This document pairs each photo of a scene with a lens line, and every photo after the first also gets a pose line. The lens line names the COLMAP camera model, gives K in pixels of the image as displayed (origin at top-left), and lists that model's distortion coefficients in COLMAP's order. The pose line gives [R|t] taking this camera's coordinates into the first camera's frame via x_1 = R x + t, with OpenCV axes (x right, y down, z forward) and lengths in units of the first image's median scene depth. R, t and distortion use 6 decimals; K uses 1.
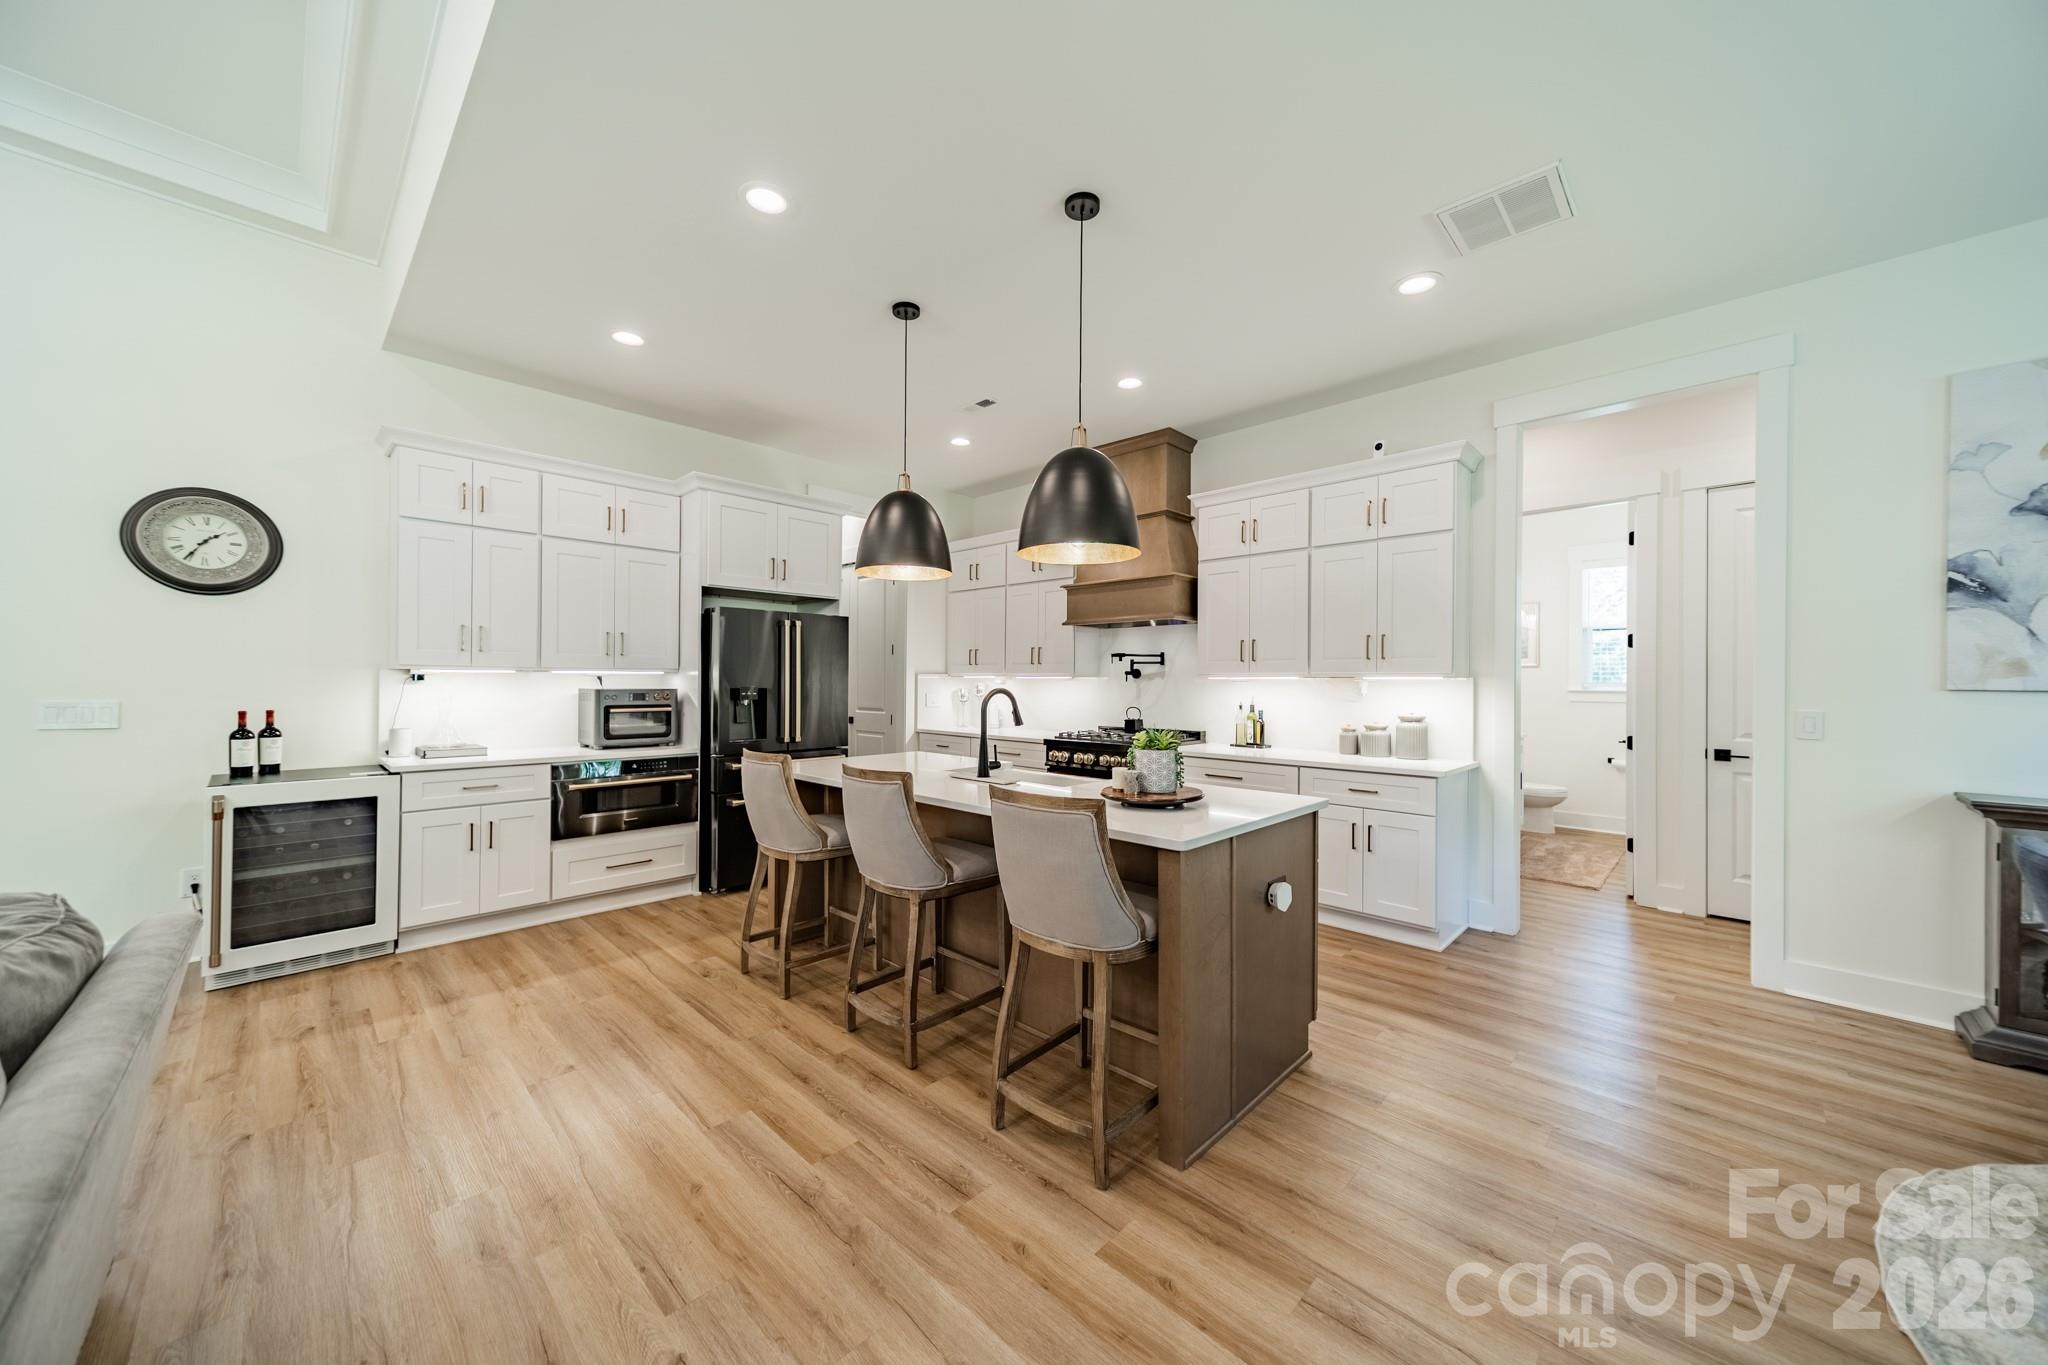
lens RADIAL K [[719.8, 0, 1022.3], [0, 719.8, 680.5], [0, 0, 1]] dist [0.007074, -0.000113]
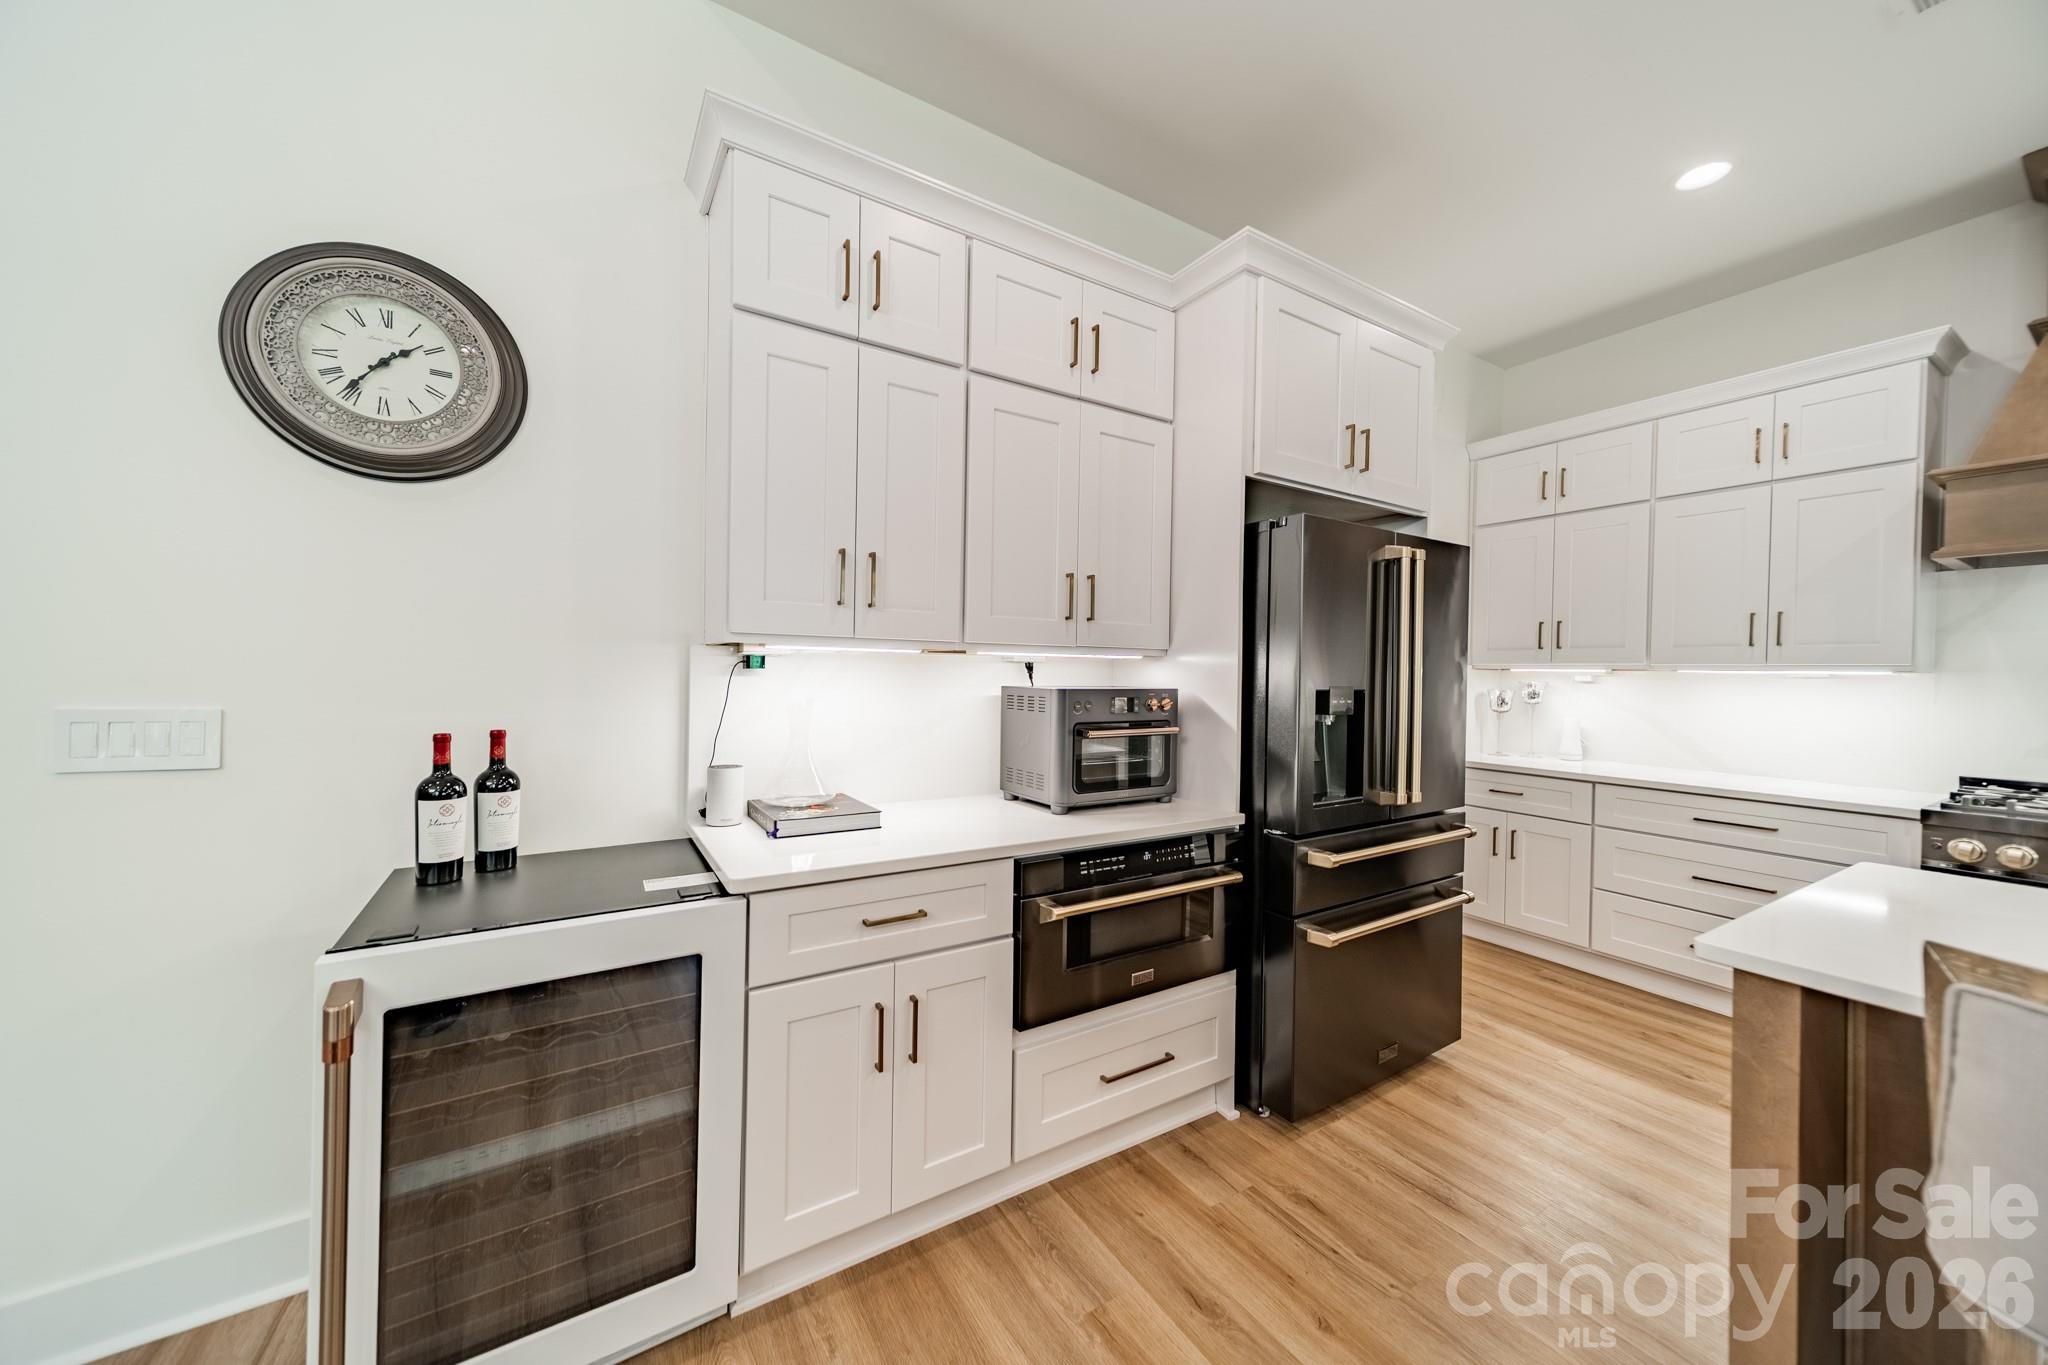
lens RADIAL K [[719.8, 0, 1018.4], [0, 719.8, 680.9], [0, 0, 1]] dist [0.007074, -0.000113]
pose [[0.968366, 0.010394, -0.249316, -0.606643], [-0.008026, 0.999913, 0.010512, 0.002188], [0.249403, -0.008178, 0.968365, 0.640838]]
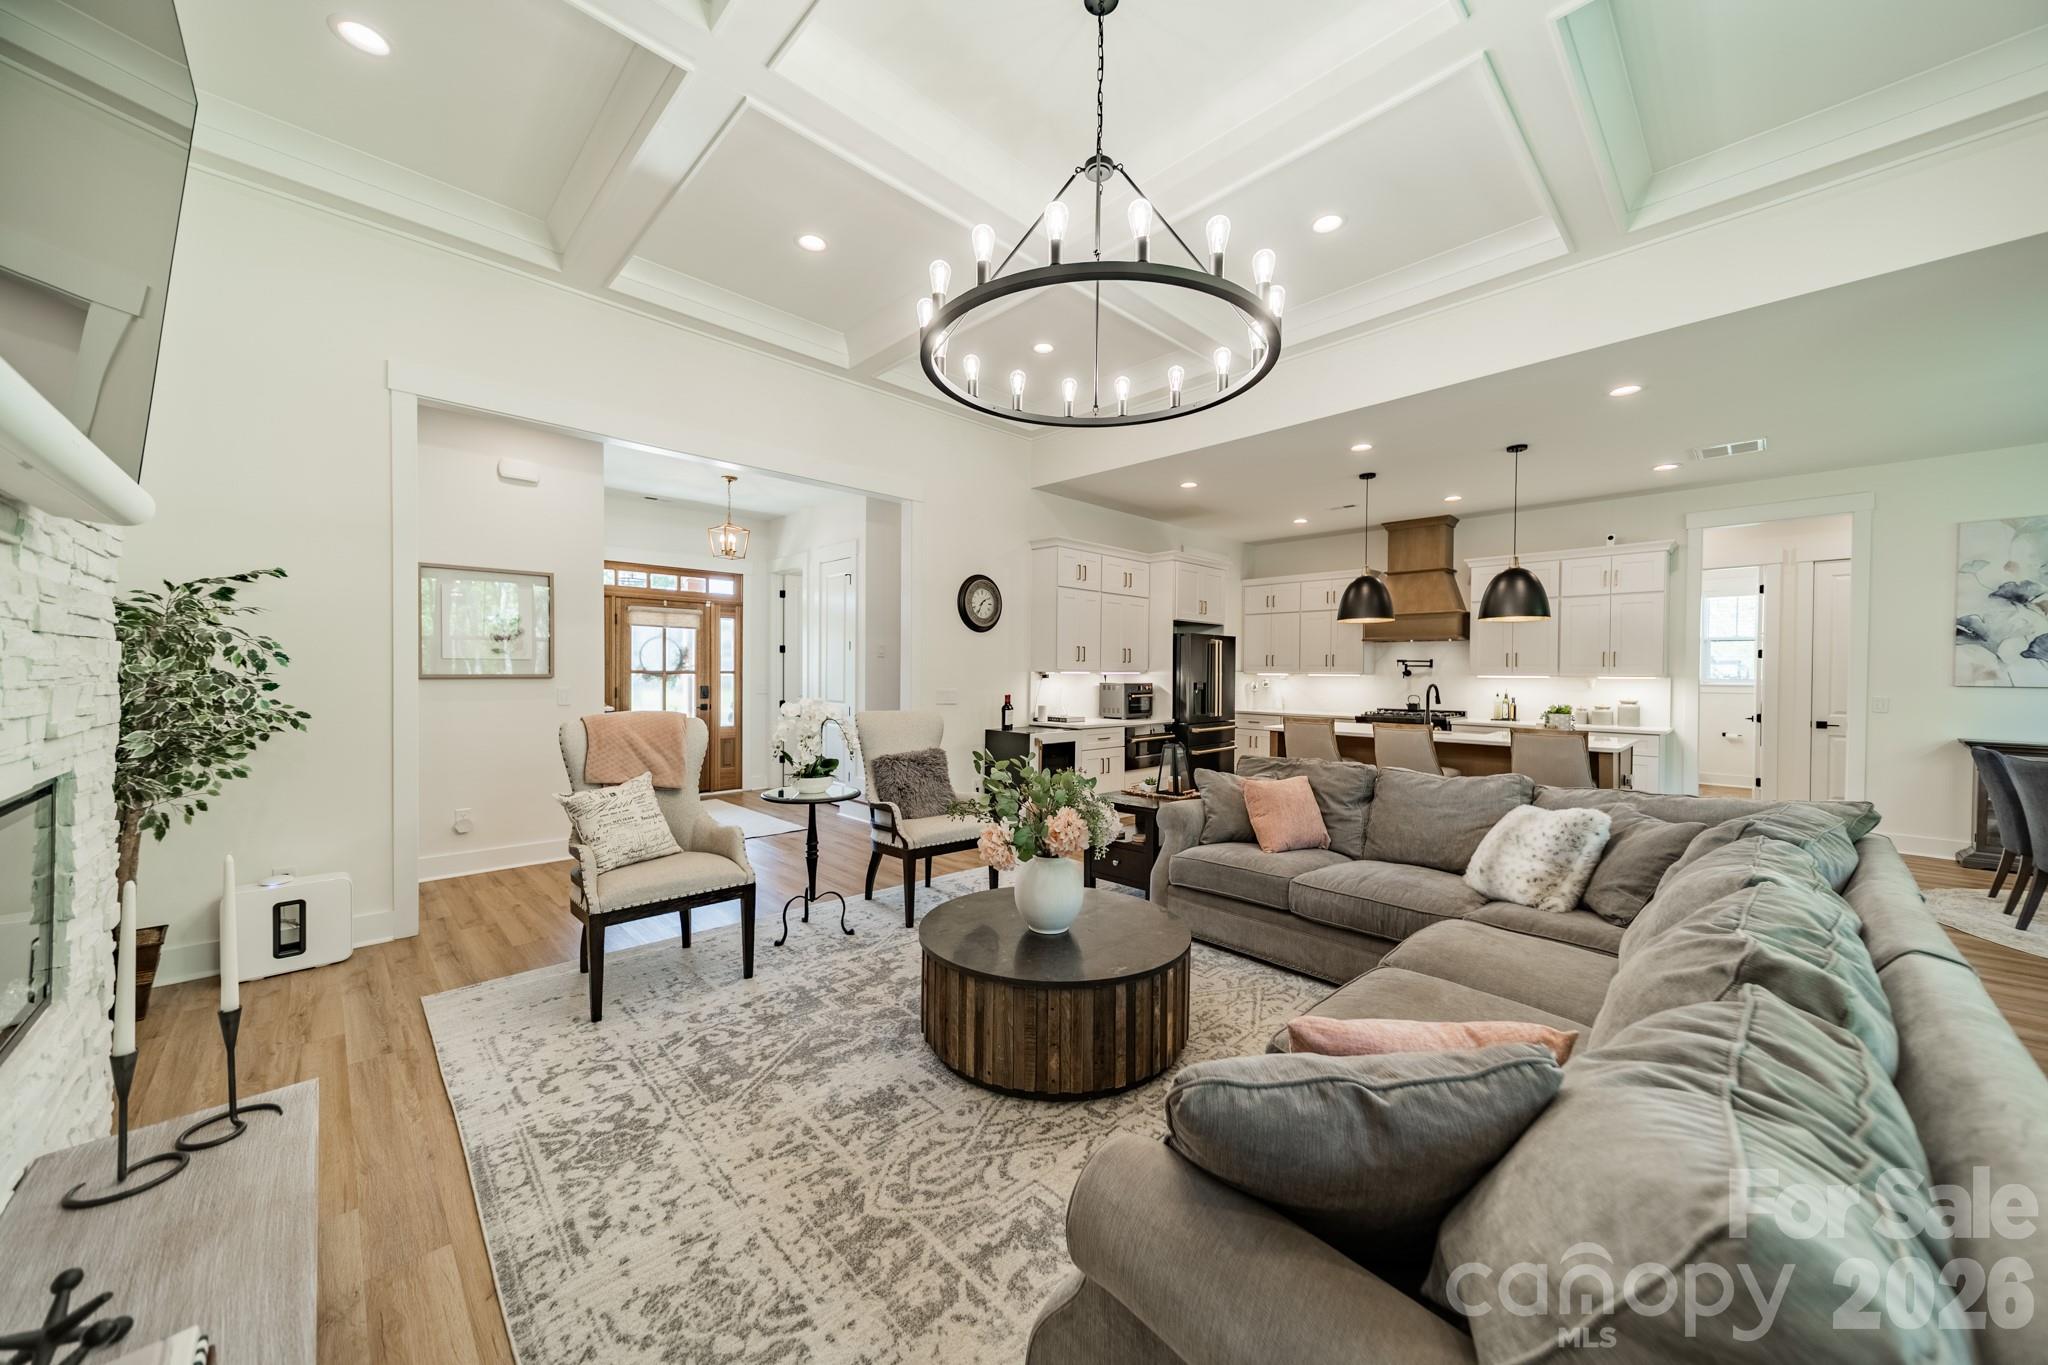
lens RADIAL K [[719.8, 0, 1028.0], [0, 719.8, 677.6], [0, 0, 1]] dist [0.007074, -0.000113]
pose [[0.999660, 0.001456, -0.026026, -0.942586], [-0.001214, 0.999956, 0.009321, -0.019897], [0.026038, -0.009286, 0.999618, -0.822168]]
